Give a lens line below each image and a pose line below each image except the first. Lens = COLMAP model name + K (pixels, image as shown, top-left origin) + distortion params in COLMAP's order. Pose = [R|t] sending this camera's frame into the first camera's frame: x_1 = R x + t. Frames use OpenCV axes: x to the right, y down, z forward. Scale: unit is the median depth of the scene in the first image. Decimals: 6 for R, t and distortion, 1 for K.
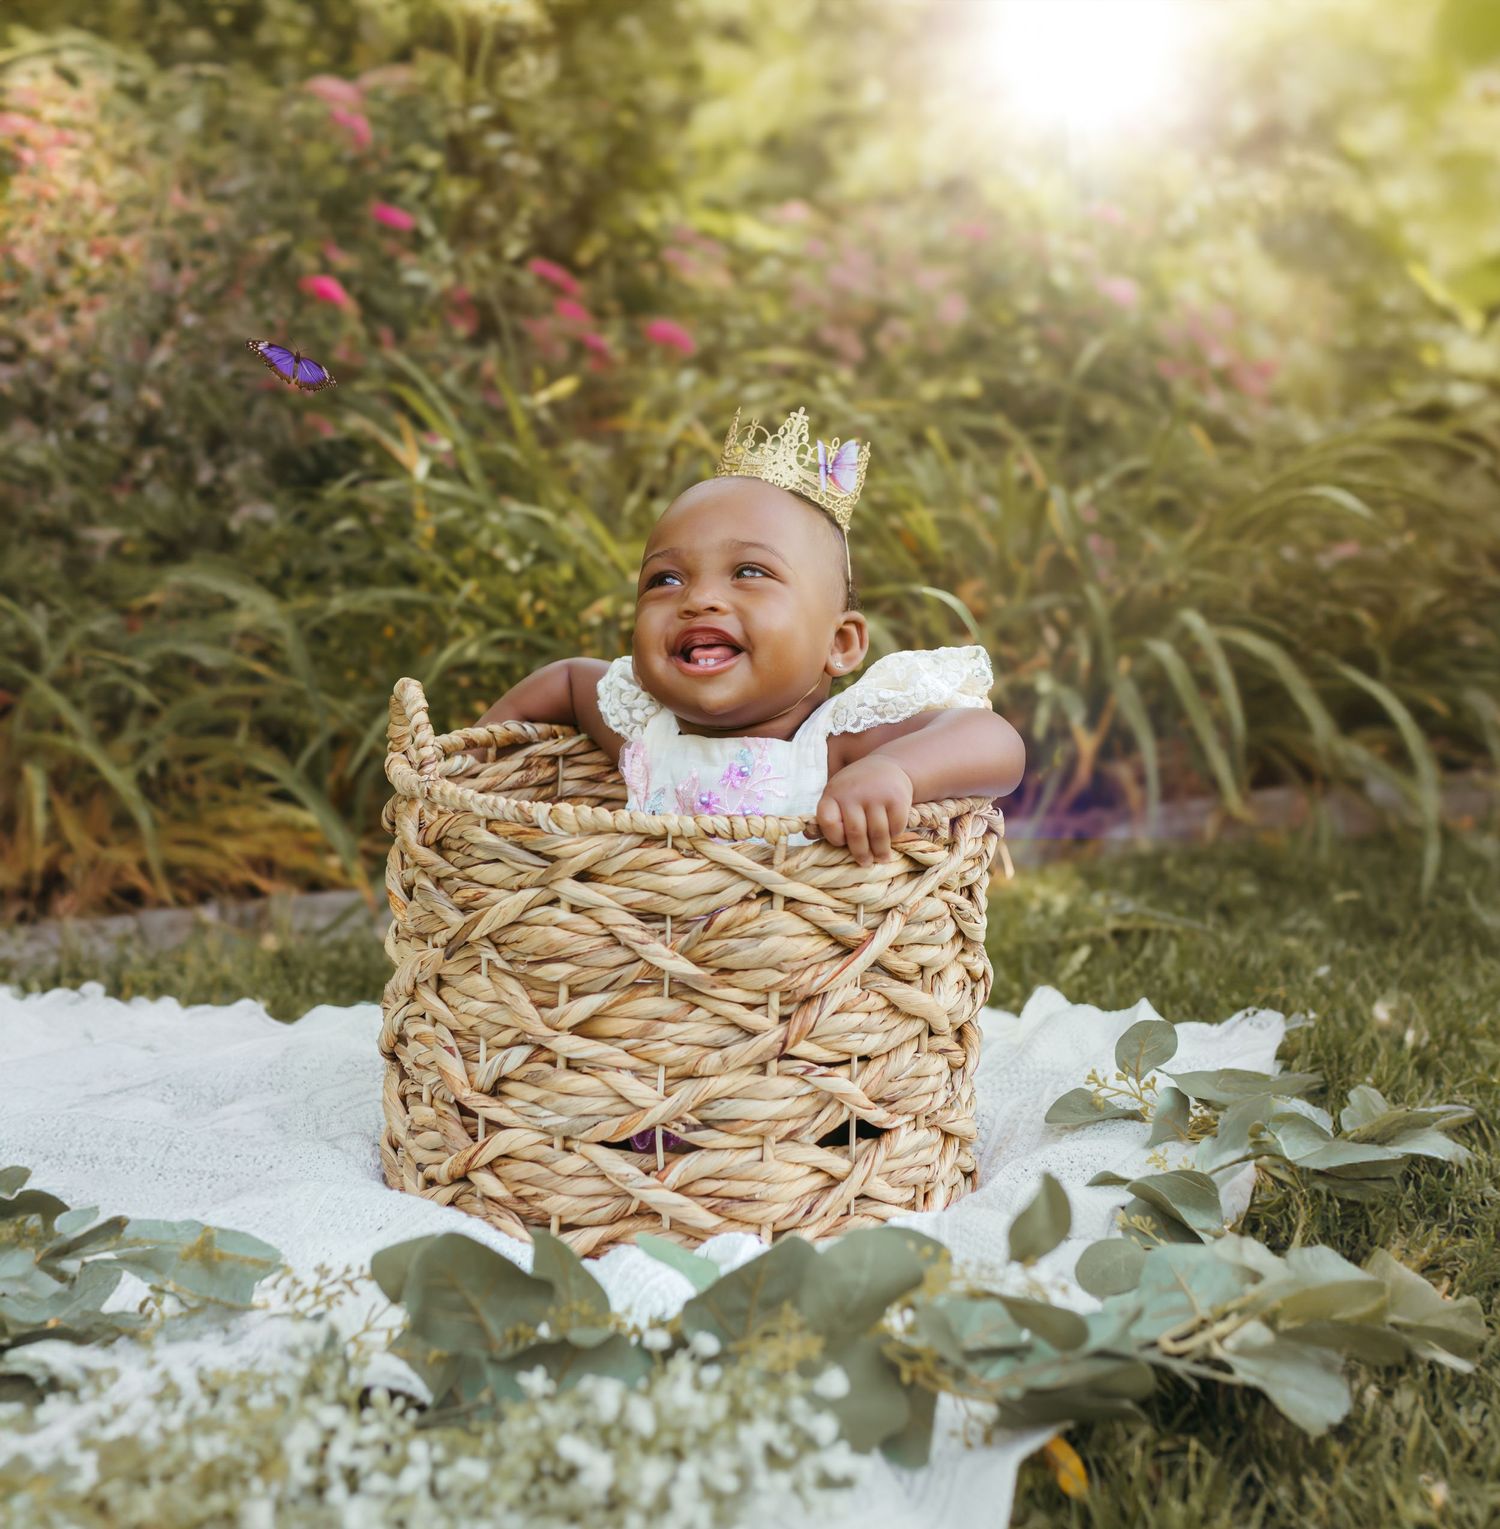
lens RADIAL K [[2475.0, 0, 749.9], [0, 2475.0, 714.4], [0, 0, 1]] dist [-0.003699, 0.001805]
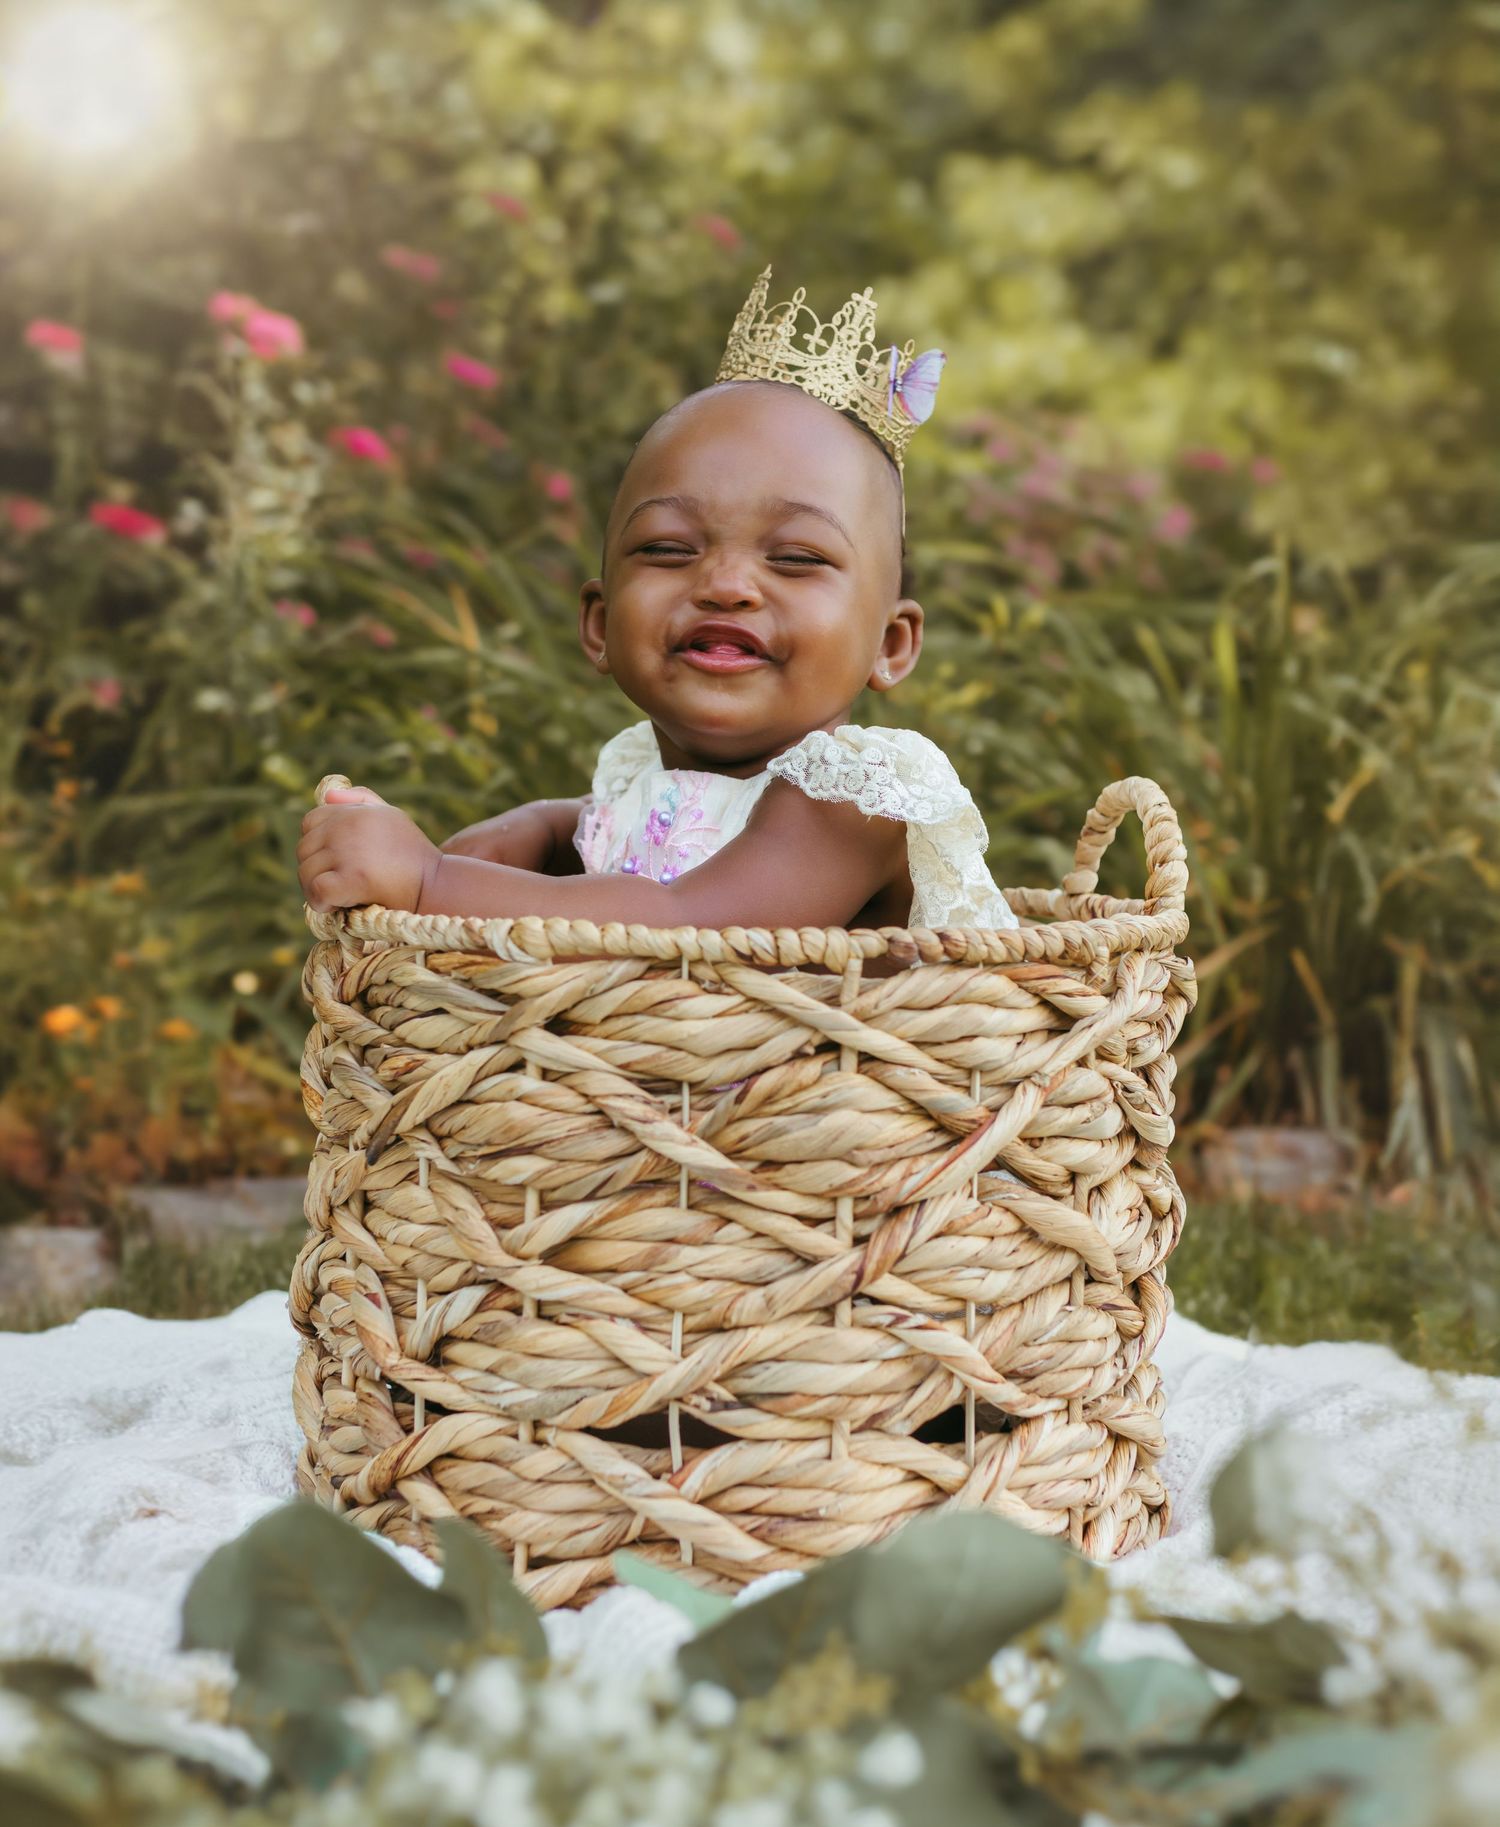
lens RADIAL K [[2864.1, 0, 775.8], [0, 2864.1, 850.1], [0, 0, 1]] dist [-0.002970, -0.045657]
pose [[0.997870, -0.011416, -0.064232, 0.041538], [0.004841, 0.994813, -0.101605, 0.096333], [0.065058, 0.101077, 0.992749, 0.223525]]
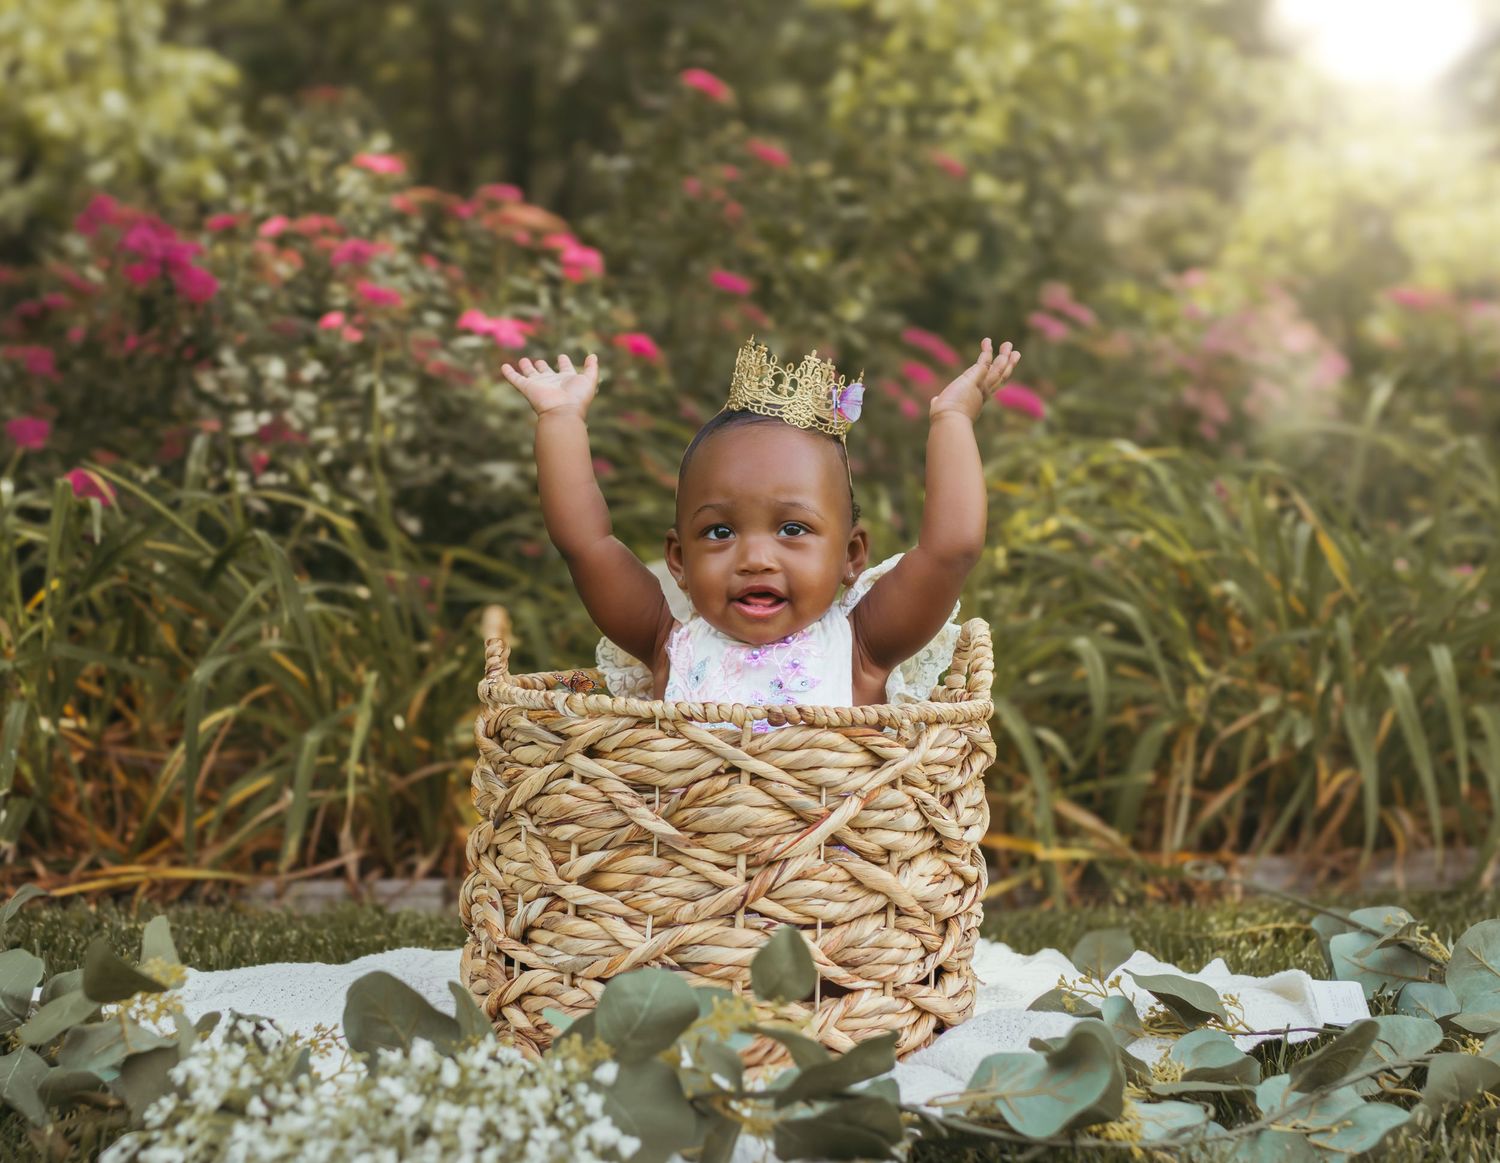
lens RADIAL K [[2798.1, 0, 683.5], [0, 2798.1, 578.6], [0, 0, 1]] dist [0.313432, -0.271278]
pose [[0.968755, 0.011836, -0.247738, 0.312957], [-0.041165, 0.992680, -0.113545, 0.133556], [0.244581, 0.120196, 0.962150, -0.318895]]
